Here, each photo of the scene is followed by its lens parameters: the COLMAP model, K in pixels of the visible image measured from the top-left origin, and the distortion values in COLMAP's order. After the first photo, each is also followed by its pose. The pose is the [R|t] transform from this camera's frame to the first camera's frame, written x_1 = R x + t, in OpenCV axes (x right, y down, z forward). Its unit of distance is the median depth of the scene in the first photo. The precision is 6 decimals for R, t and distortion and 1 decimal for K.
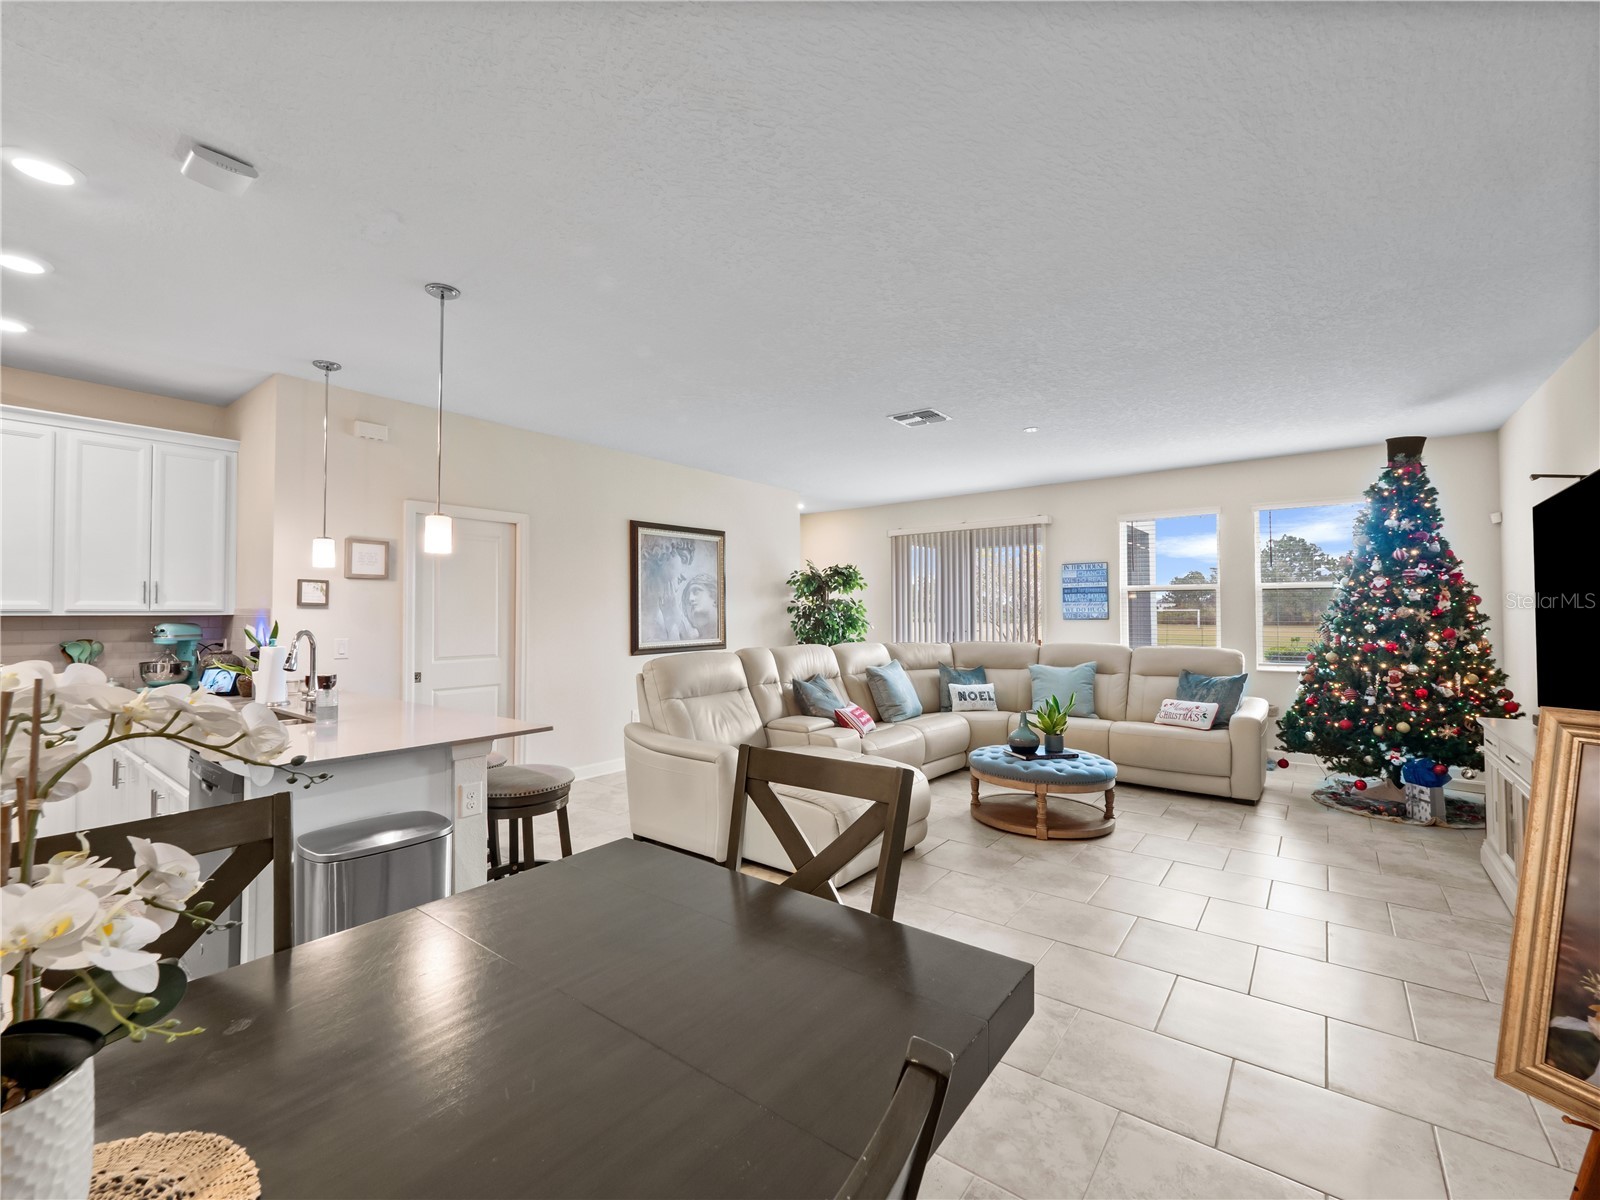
lens RADIAL K [[678.0, 0, 789.4], [0, 678.0, 598.8], [0, 0, 1]] dist [-0.003547, -0.000868]
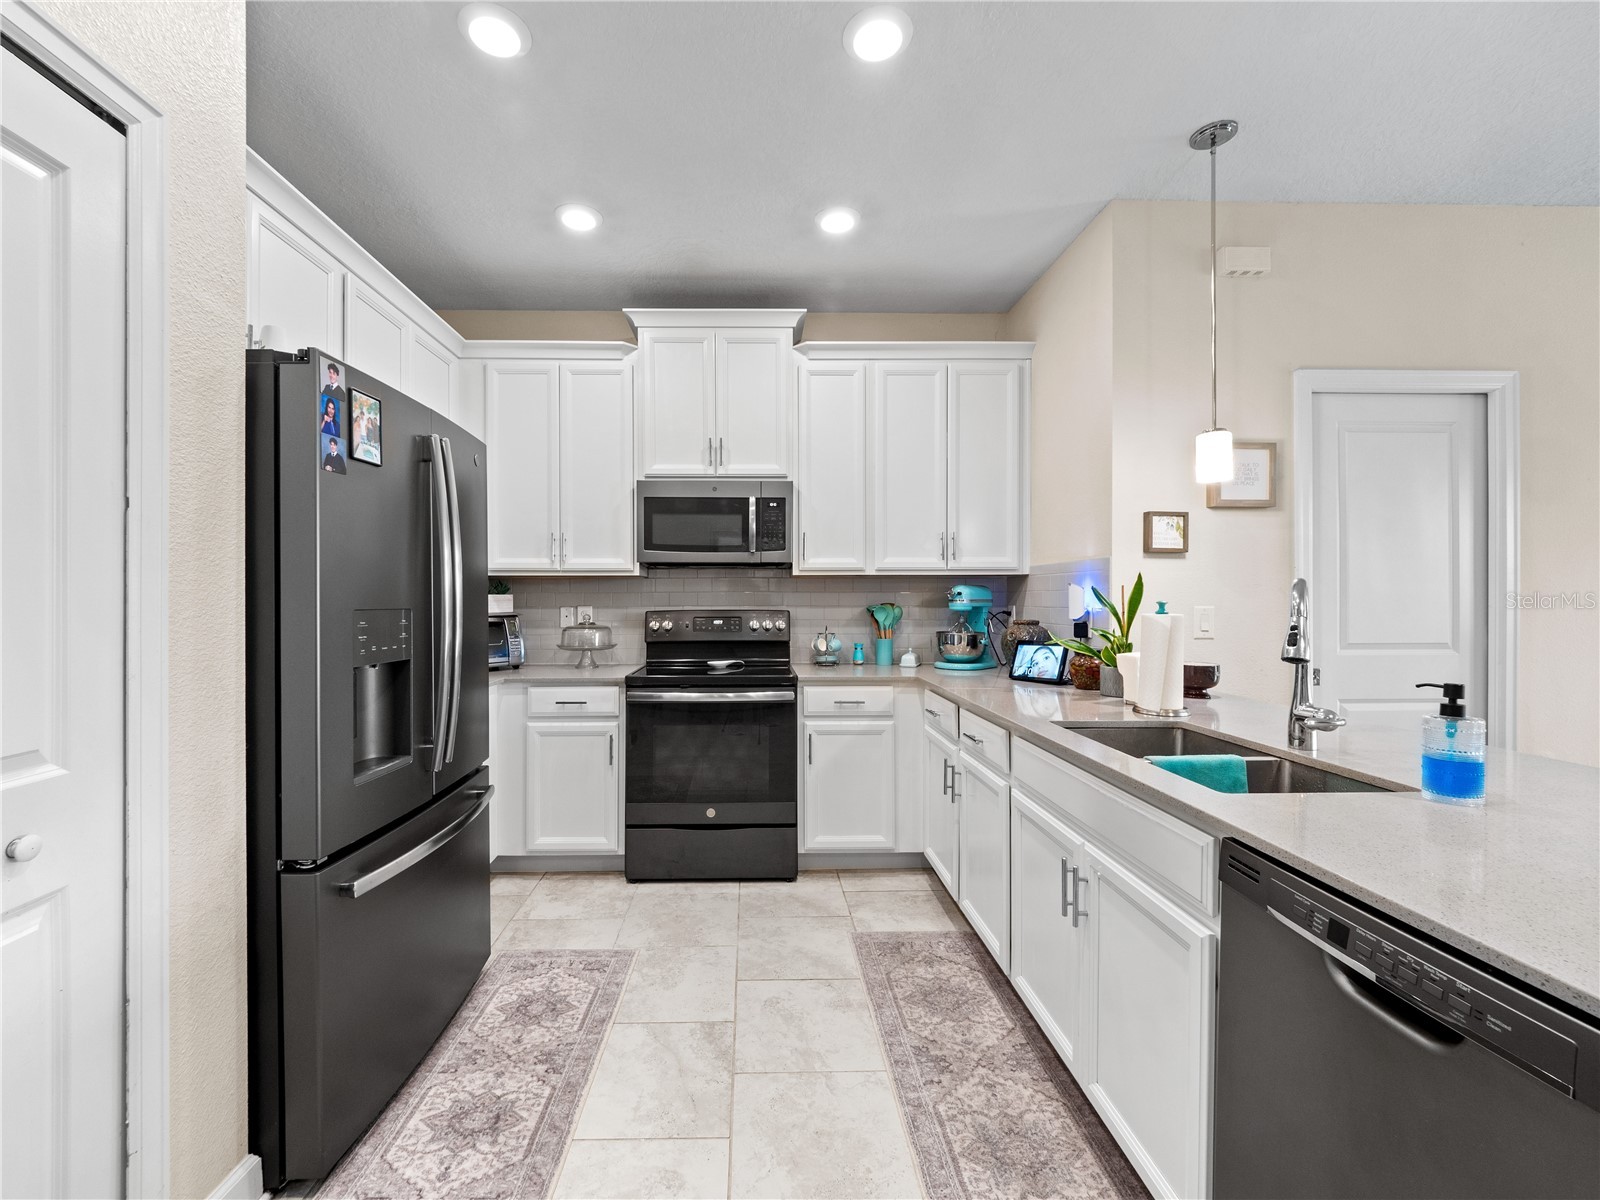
lens RADIAL K [[683.1, 0, 762.5], [0, 683.1, 597.9], [0, 0, 1]] dist [0.003671, -0.008170]
pose [[0.630037, 0.003301, -0.776558, -0.390913], [0.016891, 0.999696, 0.017953, 0.029927], [0.776382, -0.024428, 0.629790, 0.266746]]
